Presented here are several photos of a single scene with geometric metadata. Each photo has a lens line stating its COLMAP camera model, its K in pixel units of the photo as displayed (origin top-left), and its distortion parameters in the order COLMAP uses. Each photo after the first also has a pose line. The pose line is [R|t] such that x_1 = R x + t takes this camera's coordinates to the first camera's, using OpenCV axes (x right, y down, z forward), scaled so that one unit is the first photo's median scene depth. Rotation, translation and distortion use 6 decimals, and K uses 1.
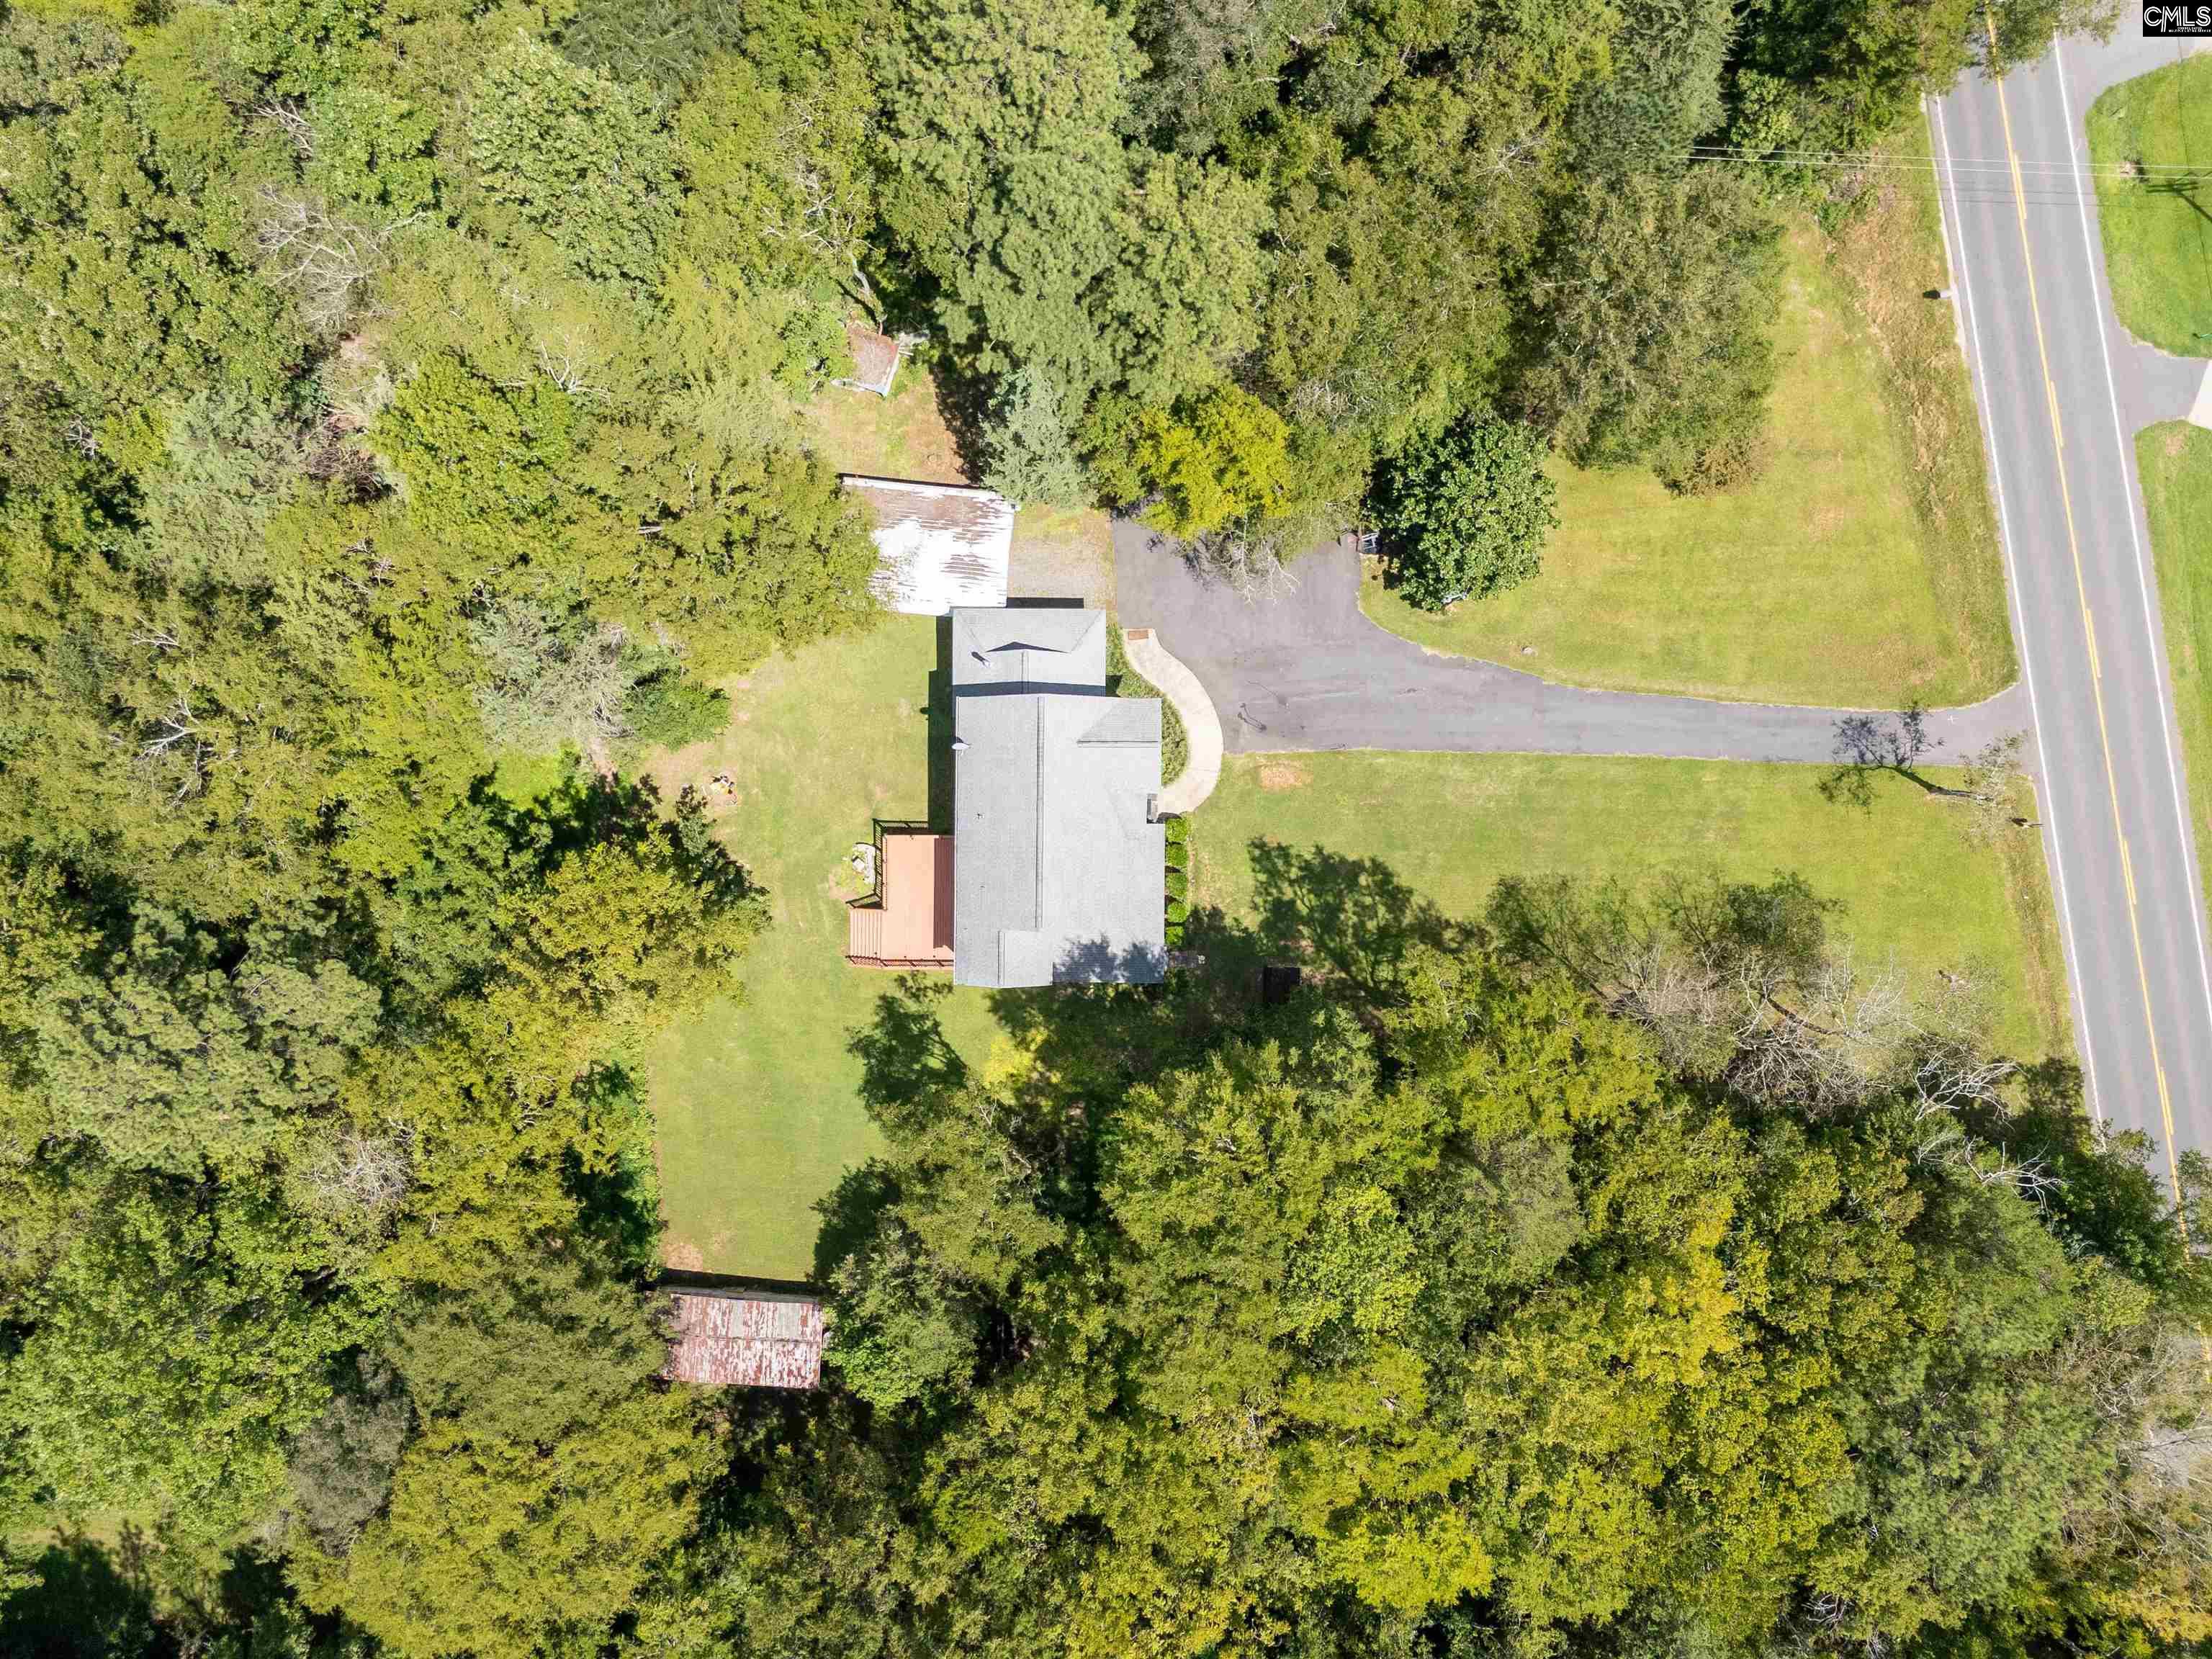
lens RADIAL K [[1670.2, 0, 1106.0], [0, 1670.2, 829.5], [0, 0, 1]] dist [0.048777, -0.003114]
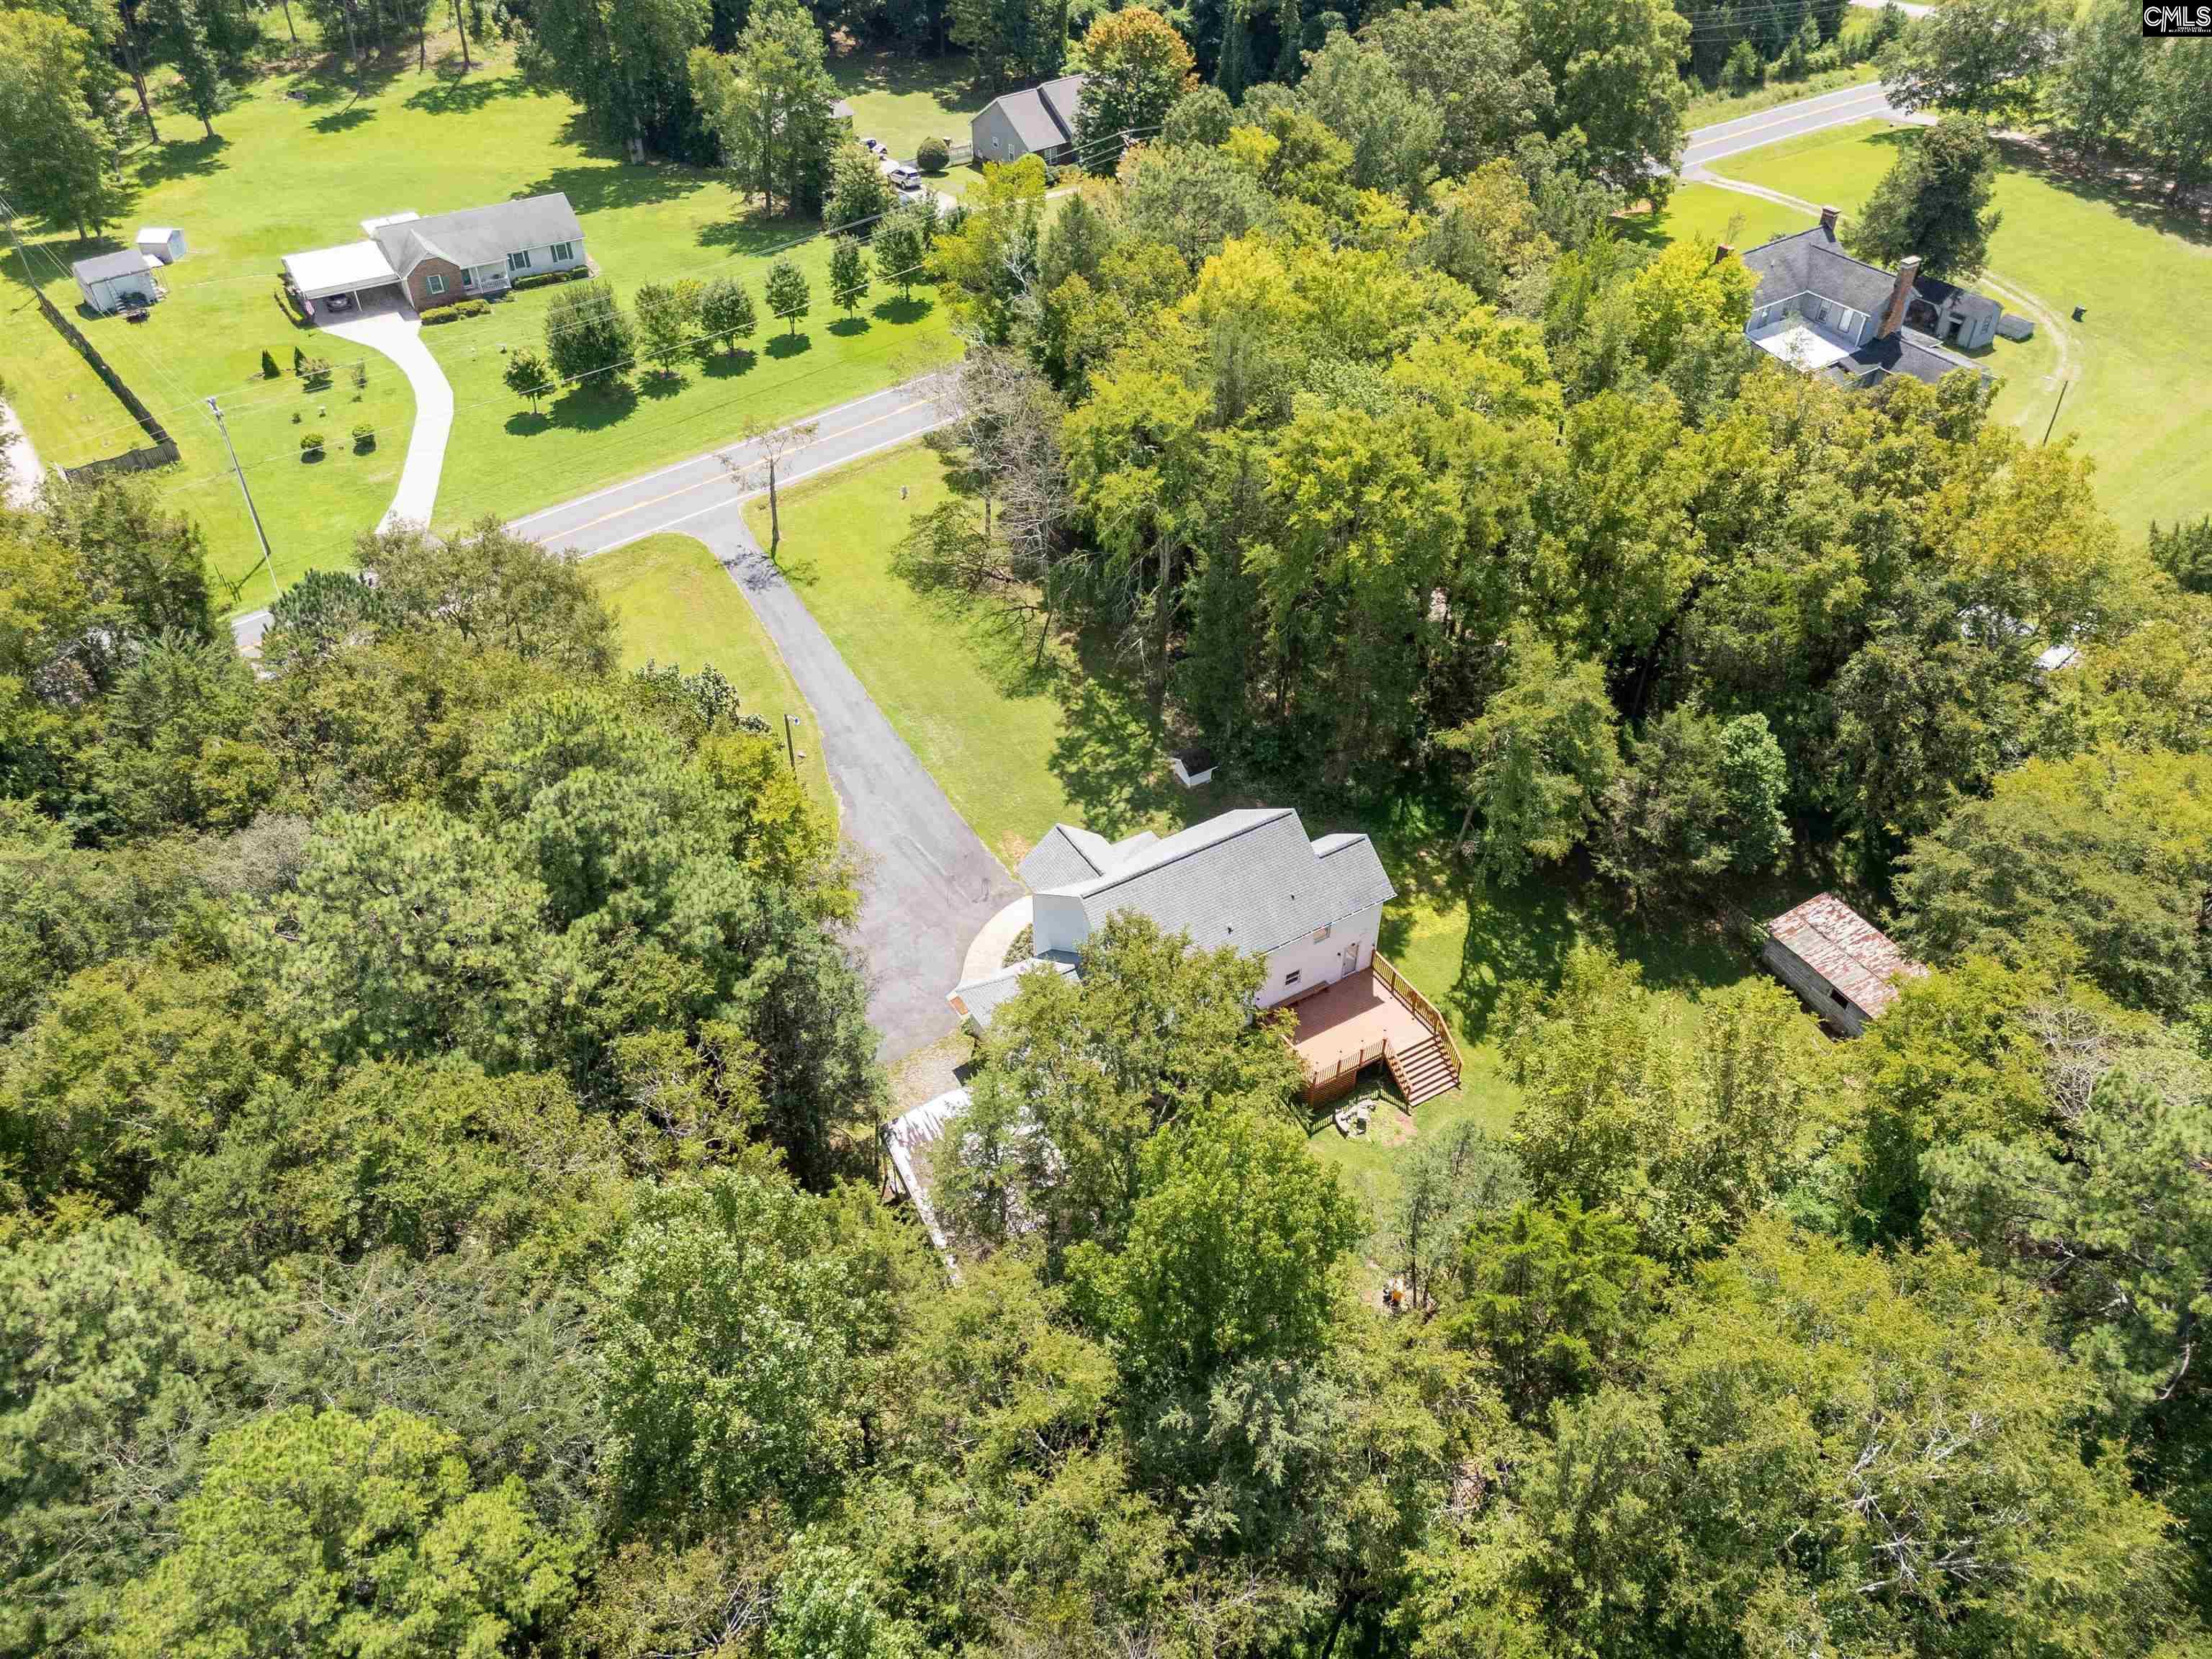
lens RADIAL K [[1653.7, 0, 1106.0], [0, 1653.7, 829.5], [0, 0, 1]] dist [-0.000182, -0.000336]
pose [[-0.531138, -0.550880, 0.643758, -0.540925], [0.847021, -0.364209, 0.387178, -0.364586], [0.021174, 0.750922, 0.660052, 0.350764]]
